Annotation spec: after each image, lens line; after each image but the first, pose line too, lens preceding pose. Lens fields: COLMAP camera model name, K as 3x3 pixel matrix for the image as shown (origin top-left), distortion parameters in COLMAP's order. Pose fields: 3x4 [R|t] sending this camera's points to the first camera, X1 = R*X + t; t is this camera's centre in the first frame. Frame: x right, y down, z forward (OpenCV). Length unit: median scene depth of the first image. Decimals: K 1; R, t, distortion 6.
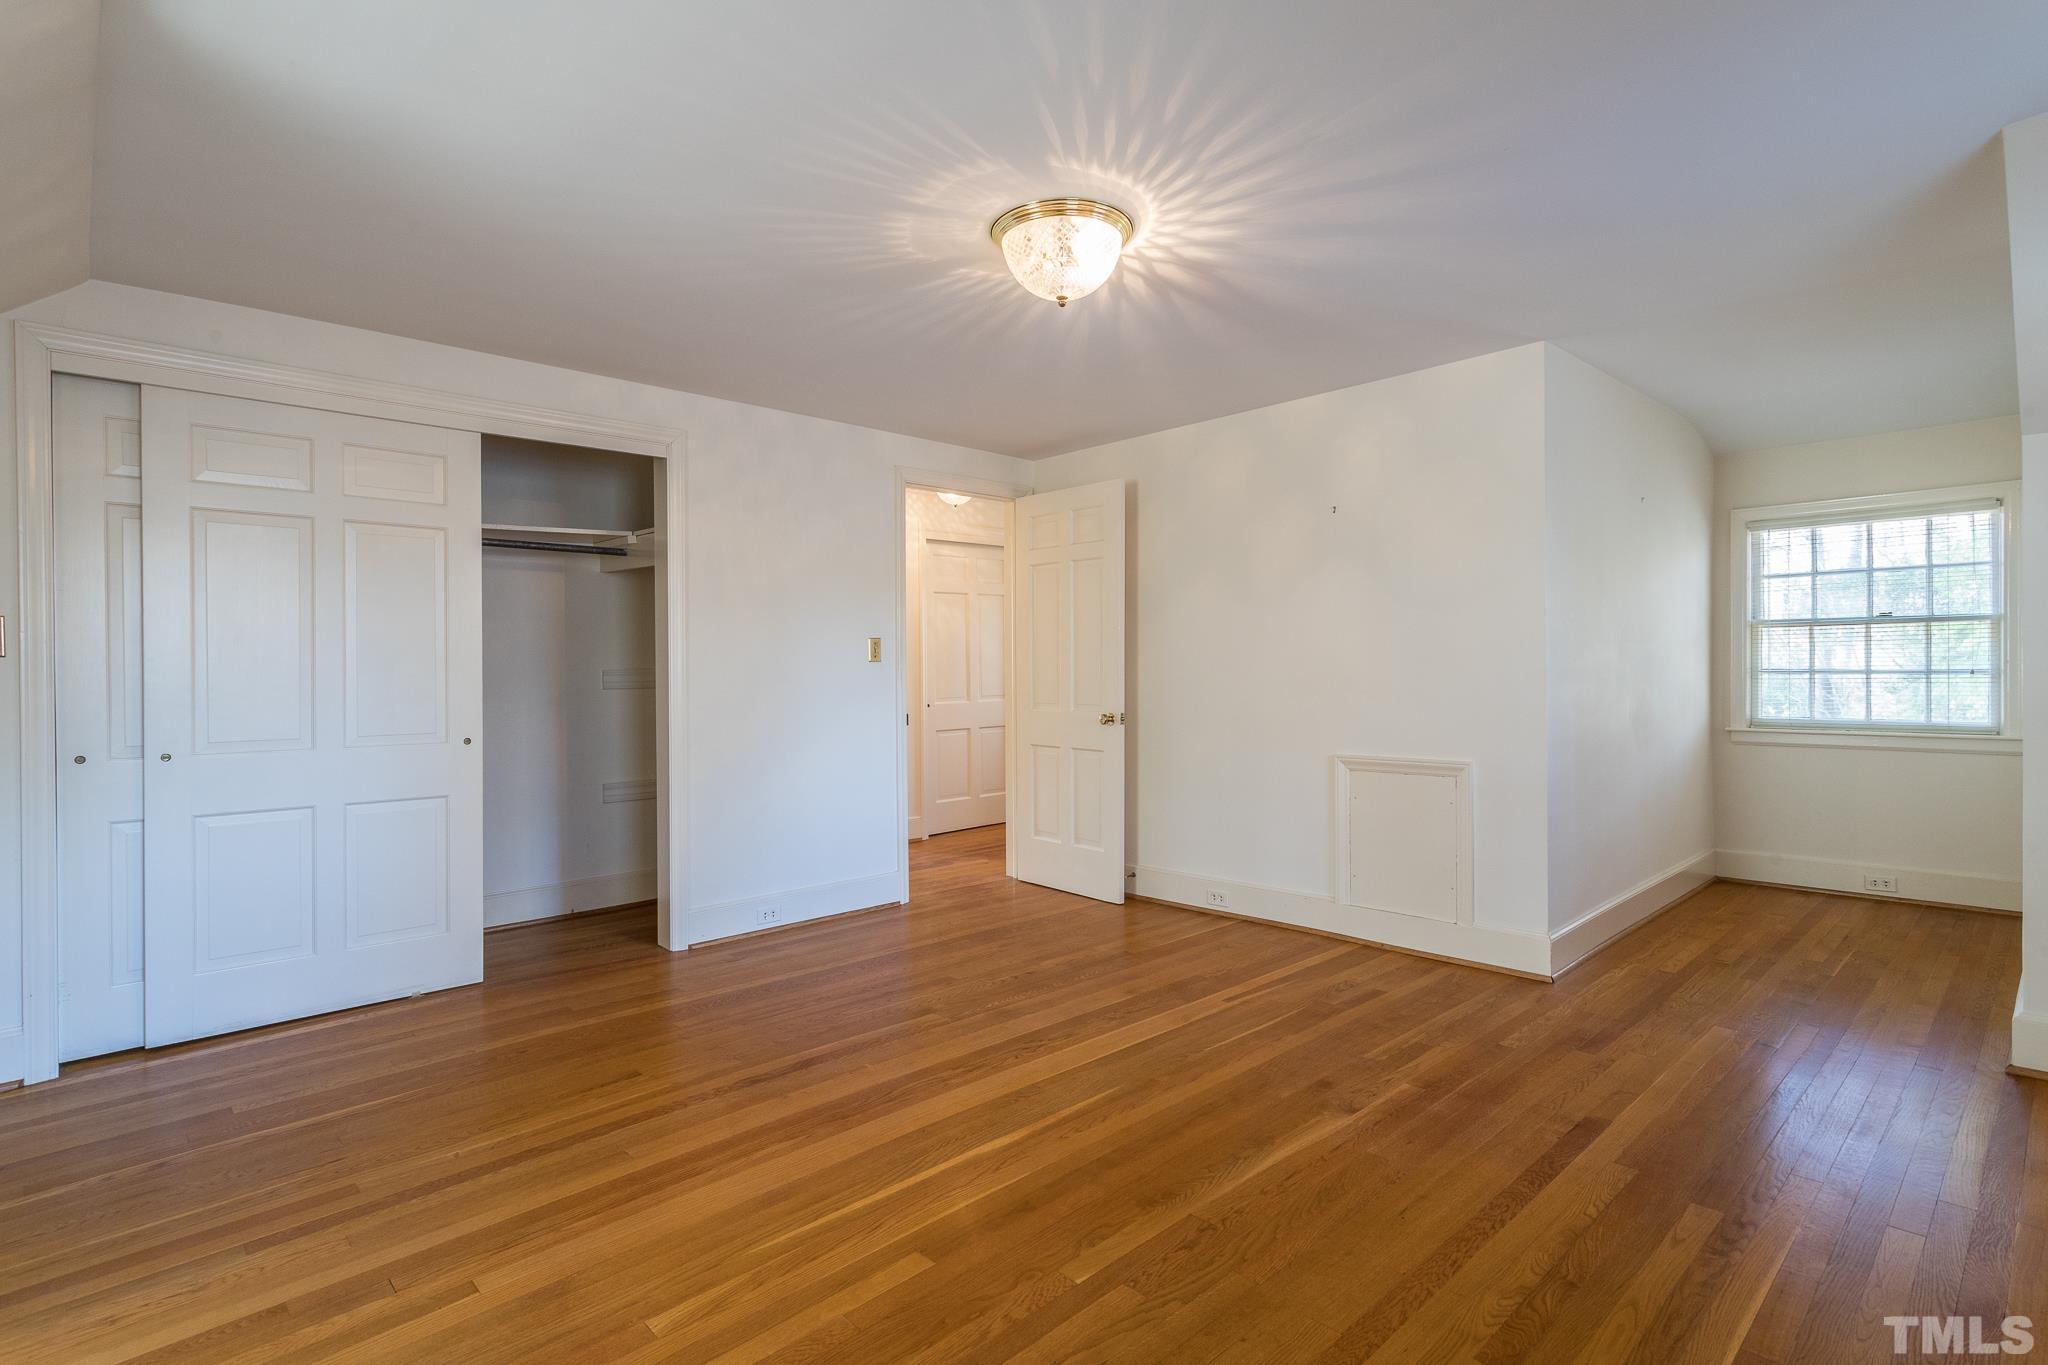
lens RADIAL K [[1002.3, 0, 1028.5], [0, 1002.3, 681.3], [0, 0, 1]] dist [-0.000561, -0.000037]
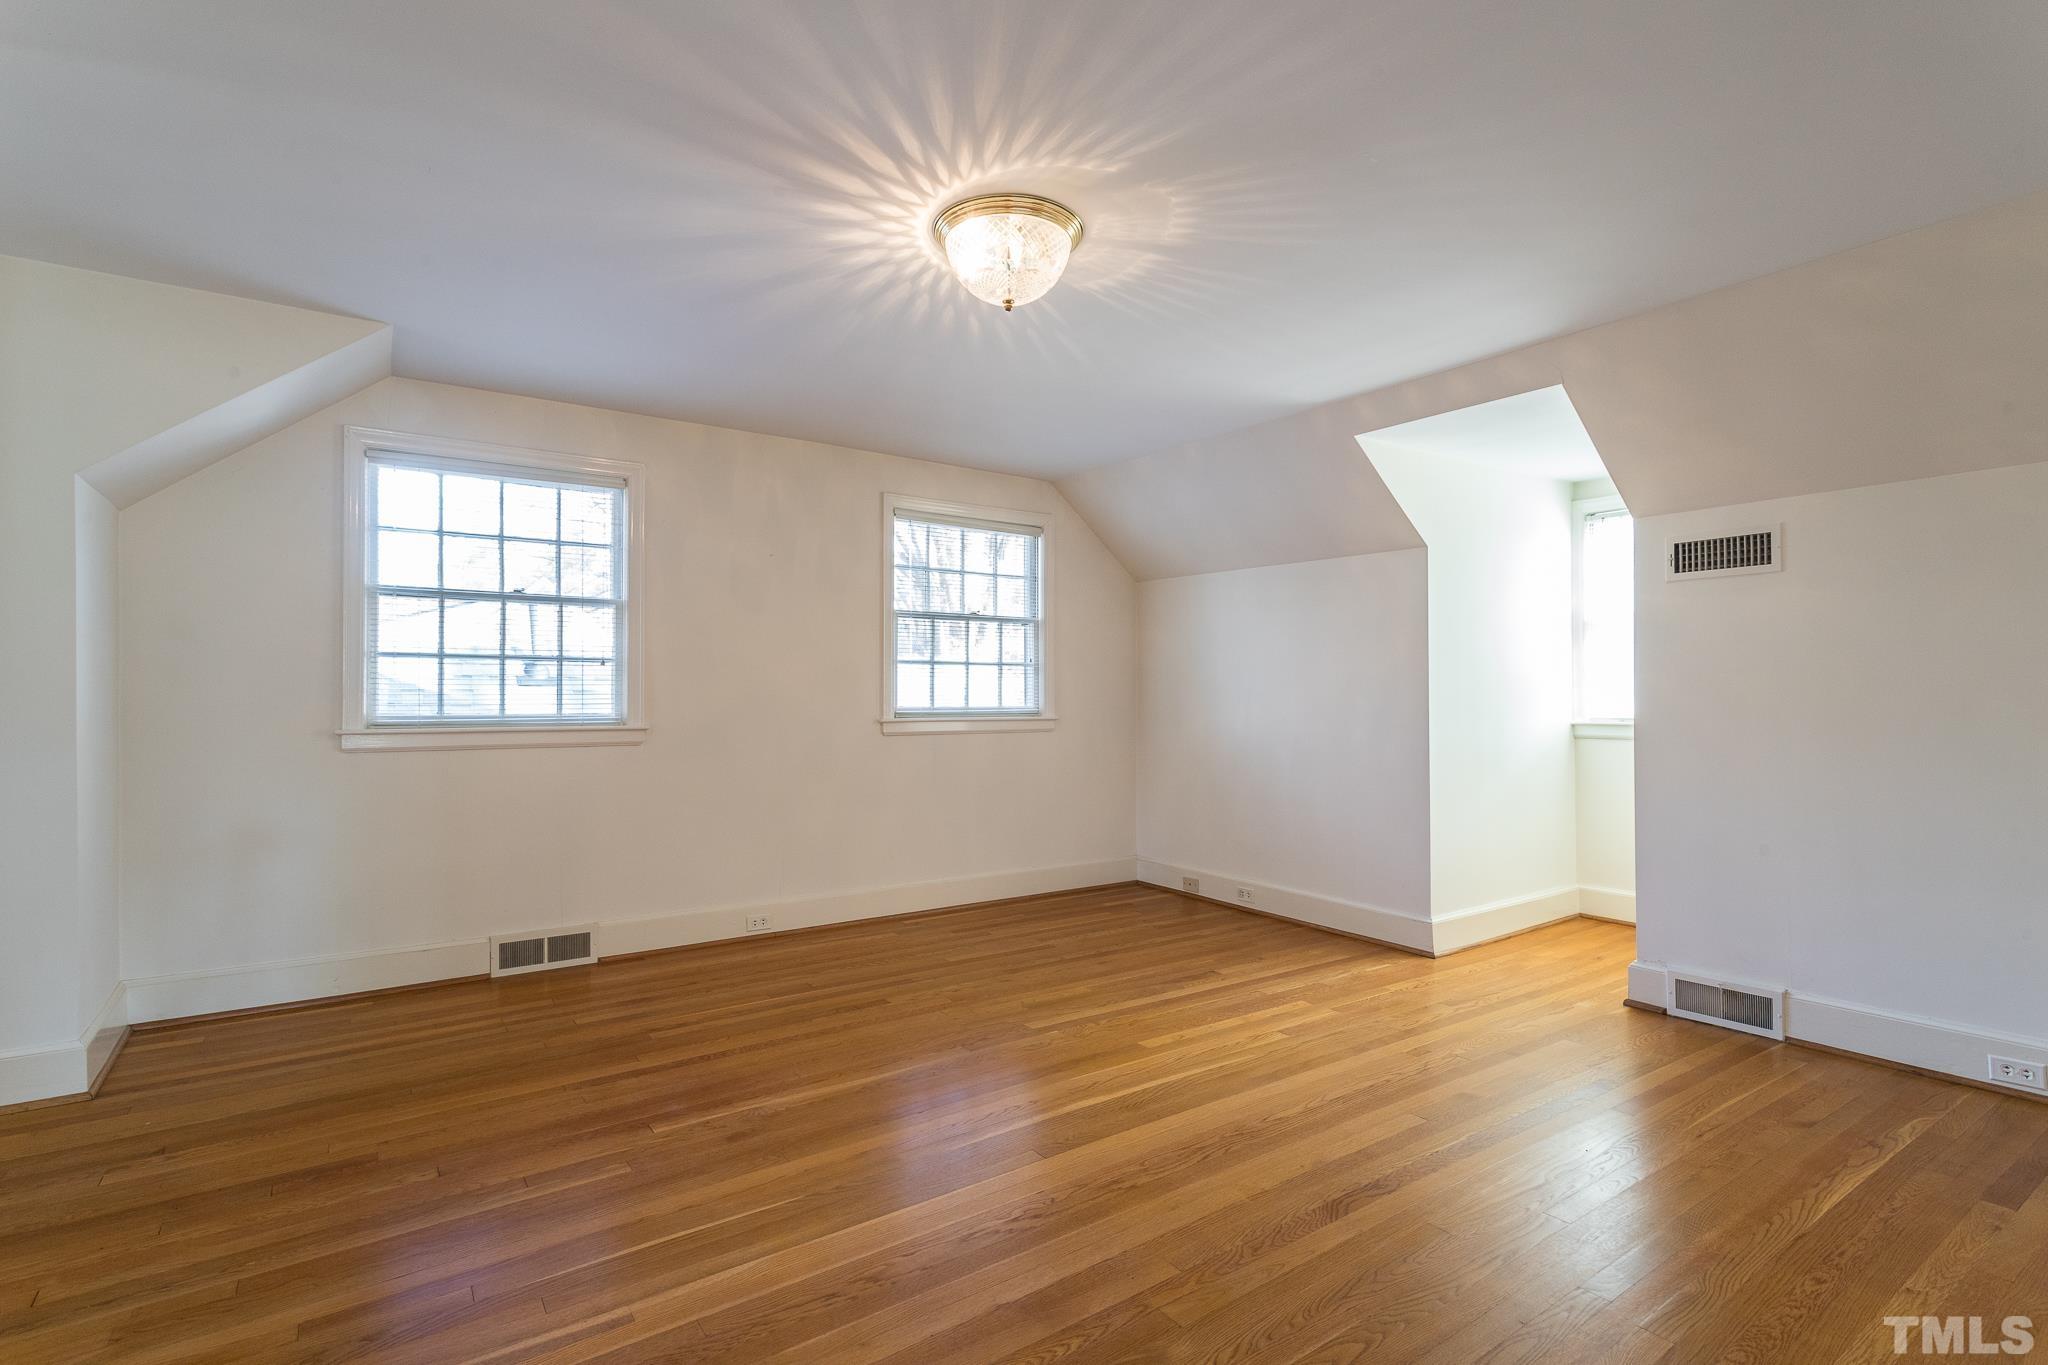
lens RADIAL K [[1005.9, 0, 1030.4], [0, 1005.9, 686.7], [0, 0, 1]] dist [-0.003900, 0.003847]
pose [[-0.989472, 0.011596, 0.144259, -0.118905], [0.011016, 0.999928, -0.004815, -0.012413], [-0.144305, -0.003175, -0.989528, 1.917588]]
